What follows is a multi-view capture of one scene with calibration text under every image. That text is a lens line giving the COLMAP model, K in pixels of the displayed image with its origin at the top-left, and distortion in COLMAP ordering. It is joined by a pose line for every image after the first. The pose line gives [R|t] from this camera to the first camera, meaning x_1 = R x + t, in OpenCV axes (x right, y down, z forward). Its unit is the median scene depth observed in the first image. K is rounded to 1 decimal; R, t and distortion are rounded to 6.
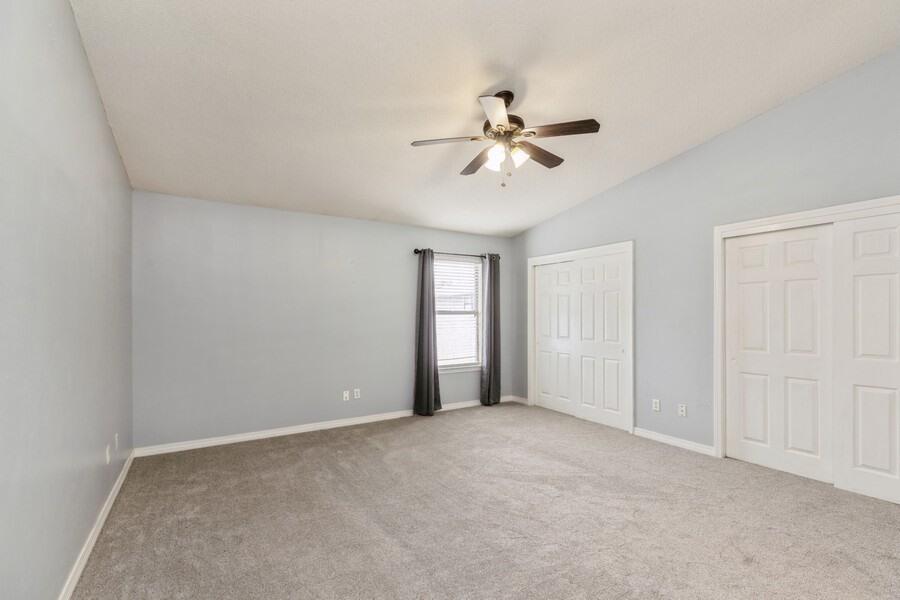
lens RADIAL K [[403.9, 0, 453.6], [0, 403.9, 310.9], [0, 0, 1]] dist [0.002335, 0.000234]
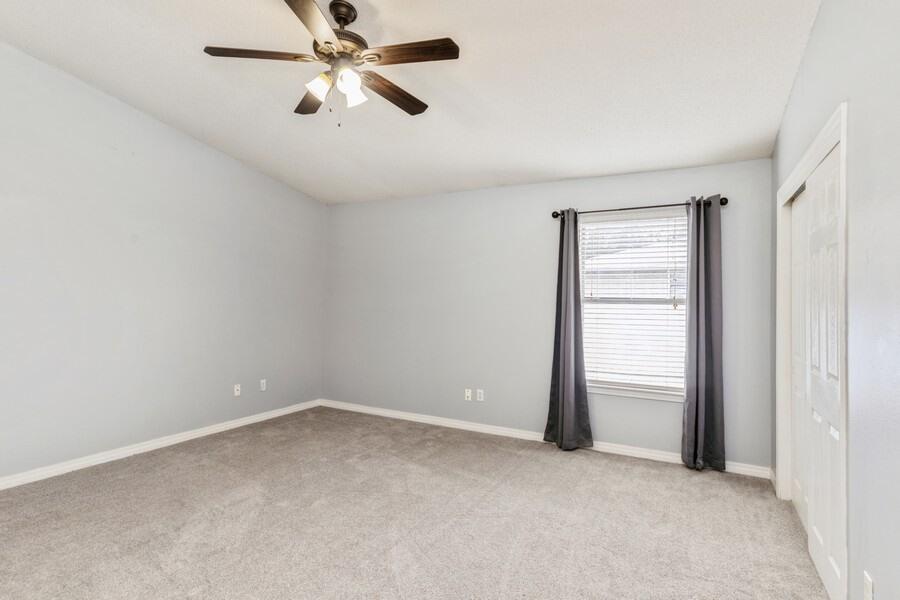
lens RADIAL K [[462.5, 0, 448.7], [0, 462.5, 284.9], [0, 0, 1]] dist [-0.002052, -0.000247]
pose [[0.485393, -0.021592, -0.874029, 0.531210], [-0.007965, 0.999544, -0.029116, 0.002907], [0.874260, 0.021094, 0.485000, 0.432283]]
